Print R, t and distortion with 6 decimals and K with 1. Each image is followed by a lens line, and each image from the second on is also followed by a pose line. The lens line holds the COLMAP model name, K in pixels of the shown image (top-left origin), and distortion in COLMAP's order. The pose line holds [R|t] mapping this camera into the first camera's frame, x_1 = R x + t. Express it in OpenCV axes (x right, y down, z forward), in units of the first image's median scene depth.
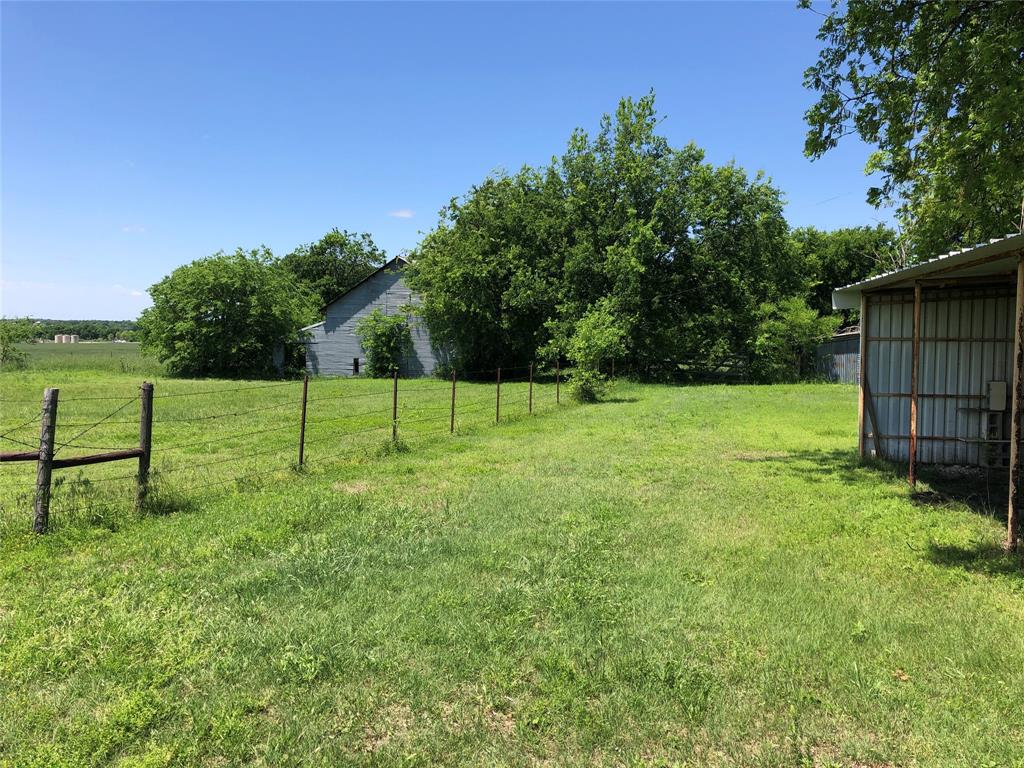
lens RADIAL K [[829.9, 0, 513.0], [0, 829.9, 384.2], [0, 0, 1]] dist [0.046720, -0.056614]
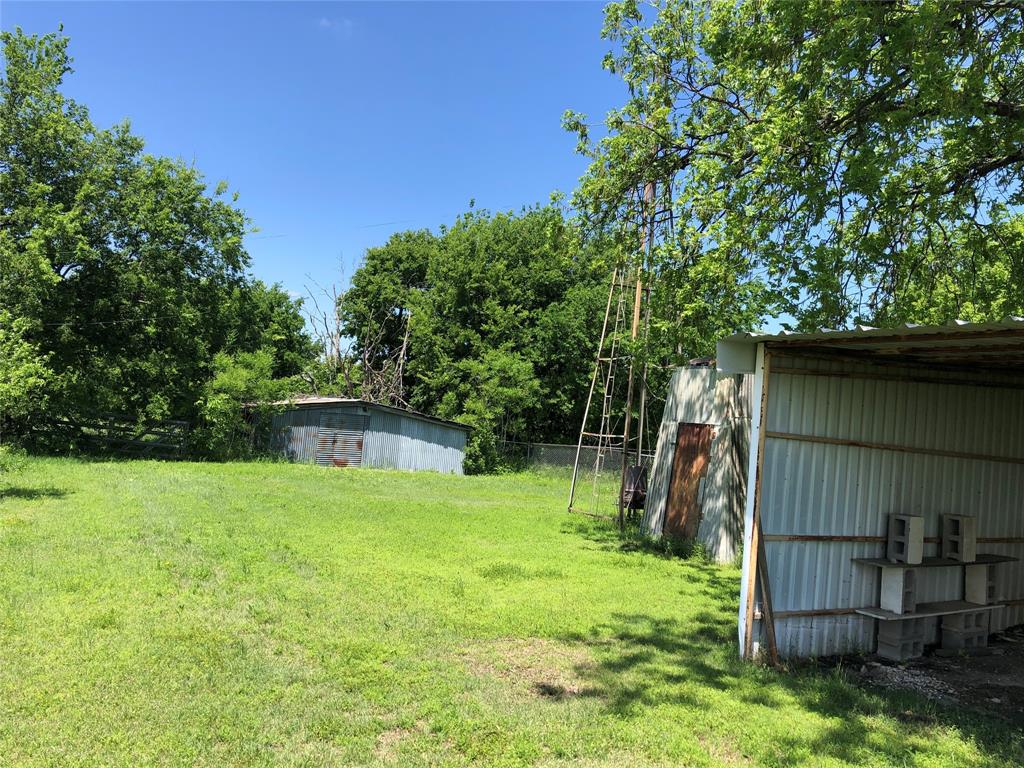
lens RADIAL K [[829.9, 0, 511.4], [0, 829.9, 373.7], [0, 0, 1]] dist [0.046720, -0.056614]
pose [[0.722478, 0.103518, 0.683600, -0.023513], [-0.042924, 0.993536, -0.105087, -0.010896], [-0.690060, 0.046580, 0.722252, 0.272977]]
